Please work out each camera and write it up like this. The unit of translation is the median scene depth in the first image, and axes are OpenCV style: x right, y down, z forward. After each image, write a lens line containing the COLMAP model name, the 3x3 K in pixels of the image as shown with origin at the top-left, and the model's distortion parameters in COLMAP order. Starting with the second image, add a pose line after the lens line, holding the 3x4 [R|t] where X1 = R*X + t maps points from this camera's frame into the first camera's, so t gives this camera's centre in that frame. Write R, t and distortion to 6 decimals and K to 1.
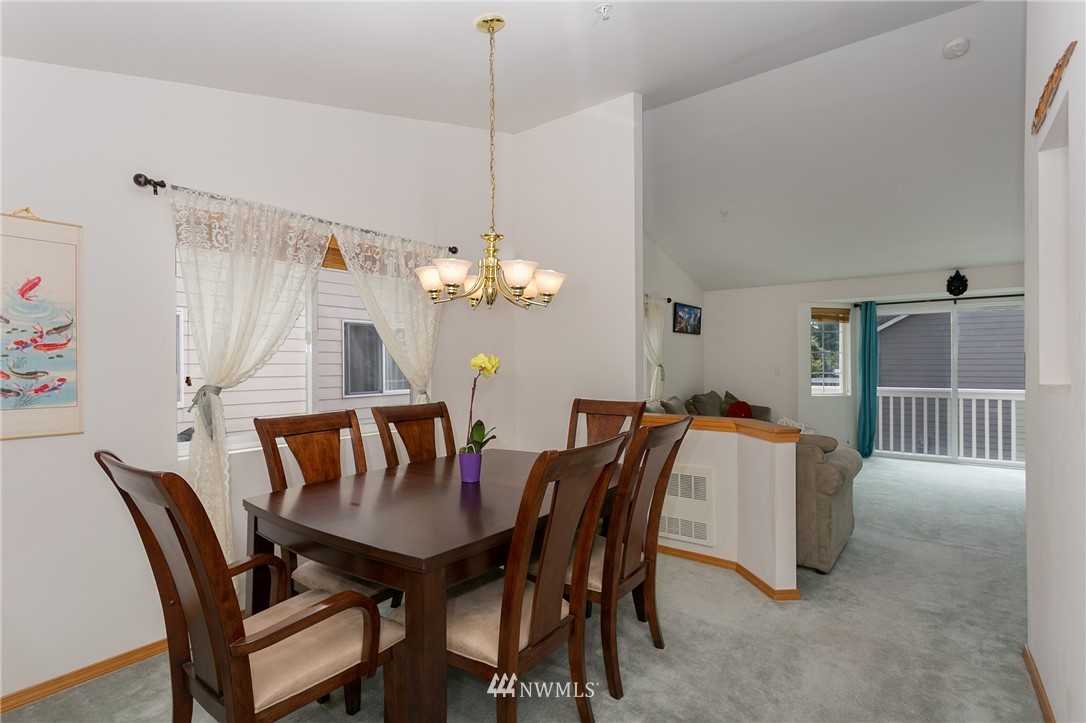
lens RADIAL K [[522.6, 0, 539.7], [0, 522.6, 363.1], [0, 0, 1]] dist [0.012893, -0.000283]
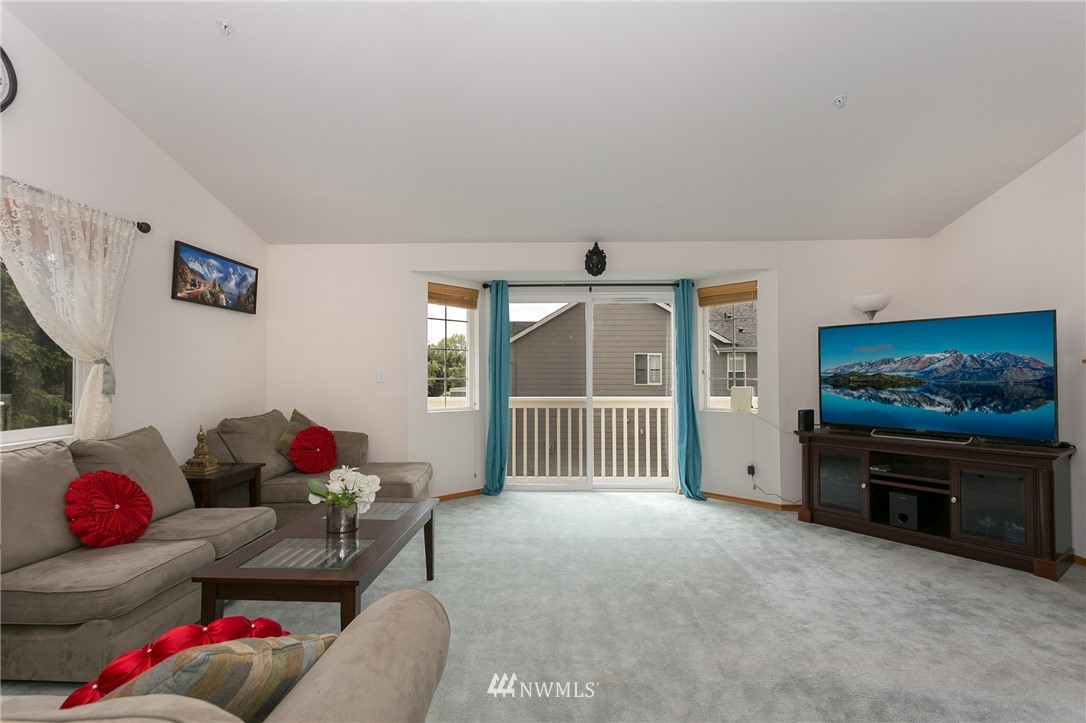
lens RADIAL K [[522.6, 0, 539.7], [0, 522.6, 363.1], [0, 0, 1]] dist [0.012893, -0.000283]
pose [[0.815747, 0.015387, 0.578204, 0.244225], [-0.002427, 0.999728, -0.023180, 0.014162], [-0.578404, 0.017506, 0.815563, 0.363543]]
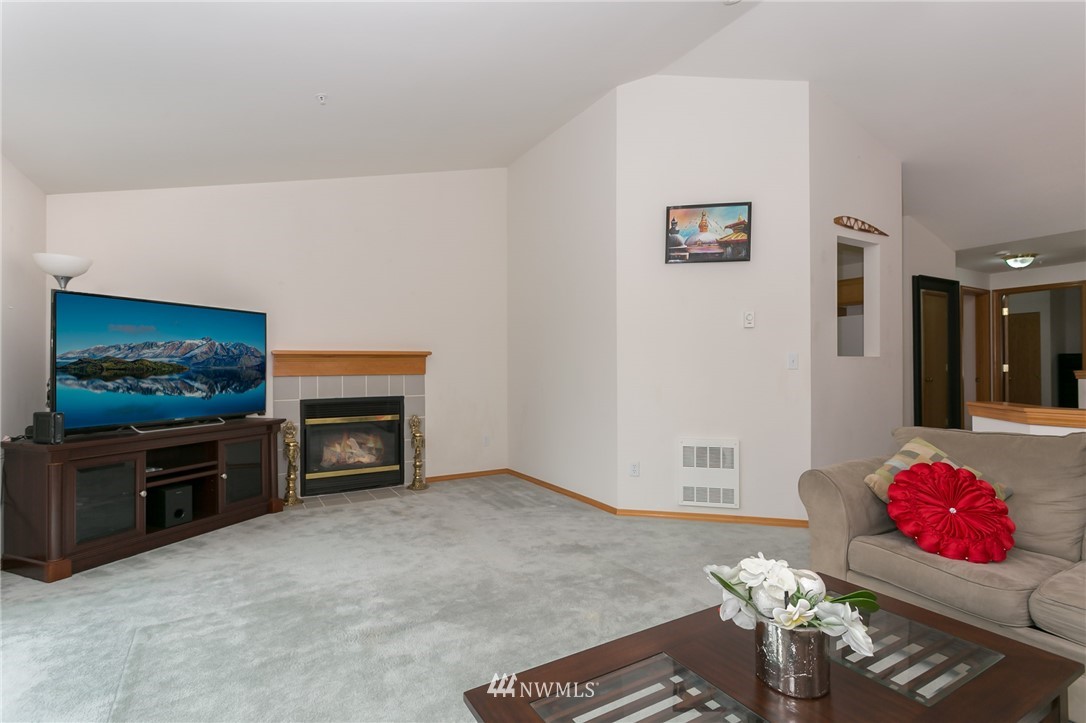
lens RADIAL K [[522.6, 0, 539.7], [0, 522.6, 363.1], [0, 0, 1]] dist [0.012893, -0.000283]
pose [[-0.922703, 0.005953, 0.385465, 0.342748], [0.005725, 0.999982, -0.001739, 0.017552], [-0.385468, 0.000602, -0.922721, 0.899650]]
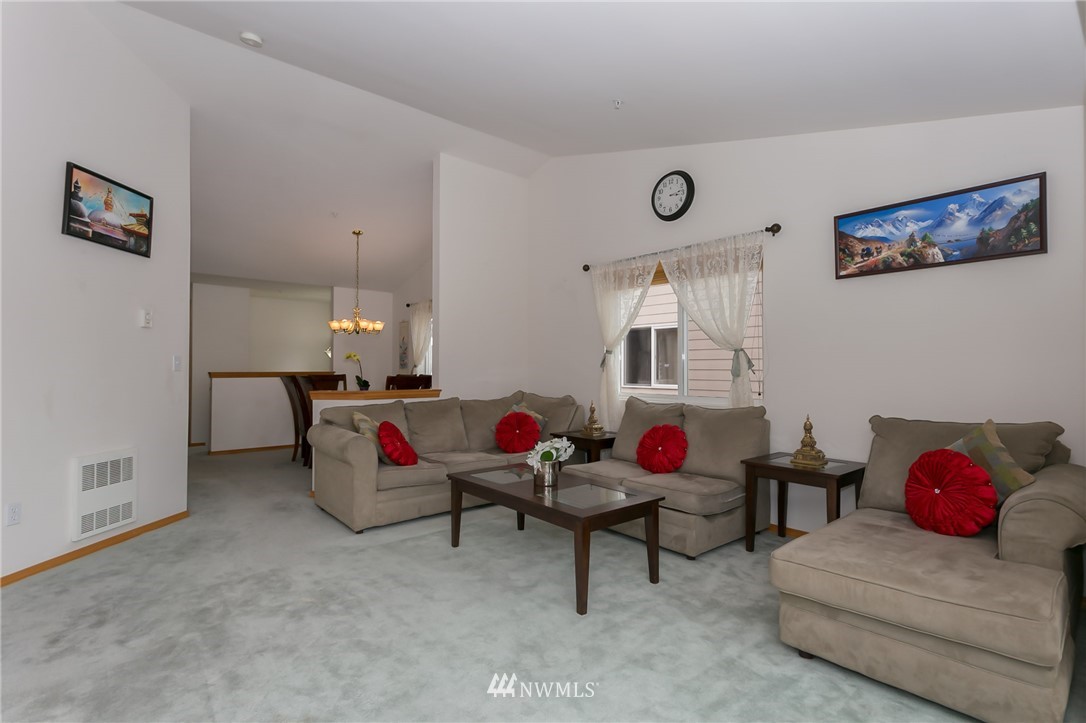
lens RADIAL K [[522.6, 0, 539.7], [0, 522.6, 363.1], [0, 0, 1]] dist [0.012893, -0.000283]
pose [[-0.219254, -0.008606, -0.975630, 0.756266], [-0.000671, 0.999962, -0.008670, 0.020860], [0.975668, -0.001246, -0.219251, 0.812832]]
